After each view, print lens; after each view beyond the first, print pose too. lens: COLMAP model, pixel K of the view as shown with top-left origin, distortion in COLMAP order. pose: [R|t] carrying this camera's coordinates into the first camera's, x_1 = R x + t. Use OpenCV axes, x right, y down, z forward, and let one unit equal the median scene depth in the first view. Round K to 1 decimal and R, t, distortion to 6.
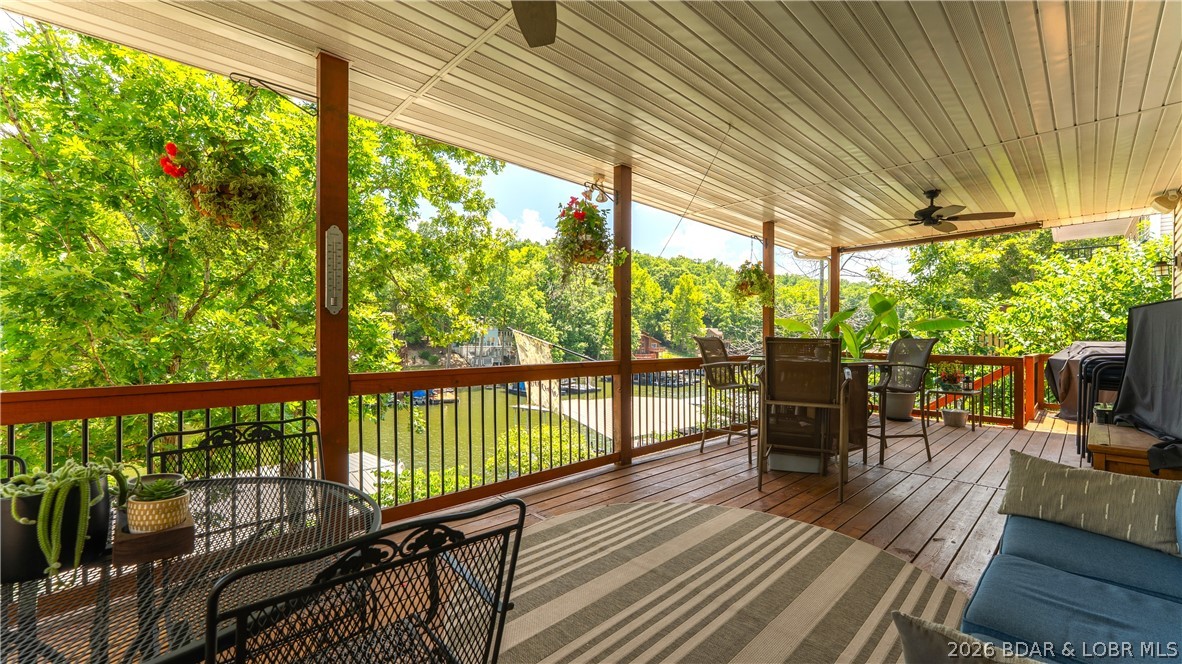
lens RADIAL K [[476.7, 0, 588.0], [0, 476.7, 338.2], [0, 0, 1]] dist [0.000179, 0.000004]
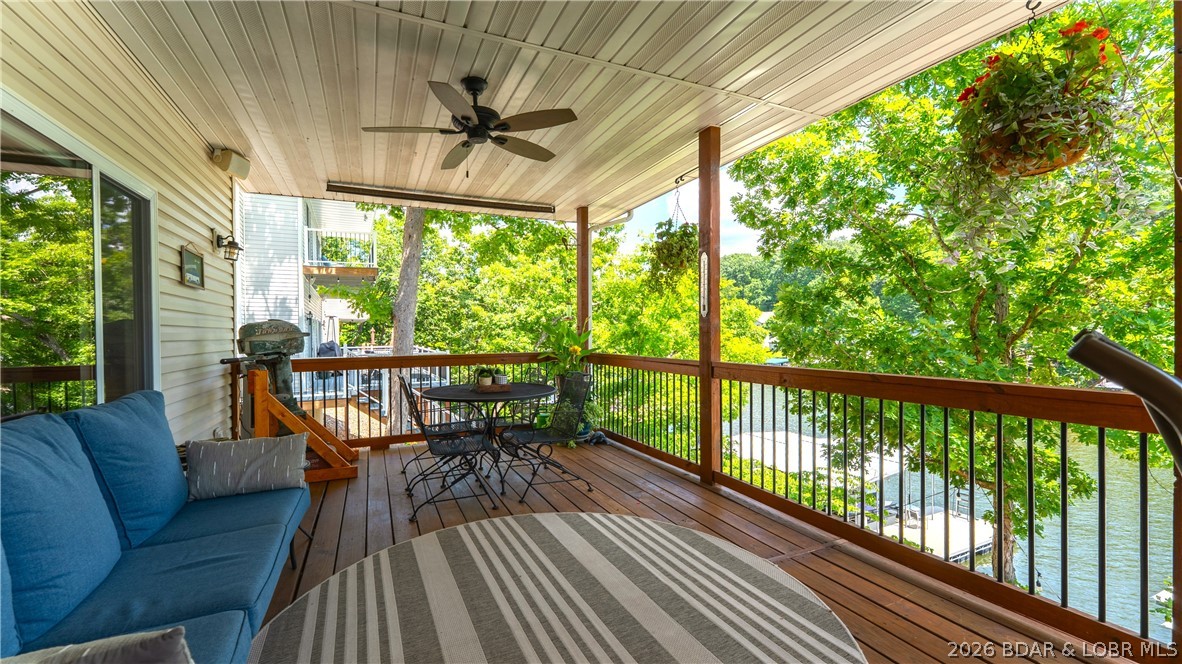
lens RADIAL K [[482.9, 0, 588.6], [0, 482.9, 332.3], [0, 0, 1]] dist [-0.013724, 0.003476]
pose [[-0.328482, 0.011913, -0.944435, 0.934865], [0.009433, 0.999912, 0.009332, -0.023032], [0.944463, -0.005844, -0.328565, 1.172822]]
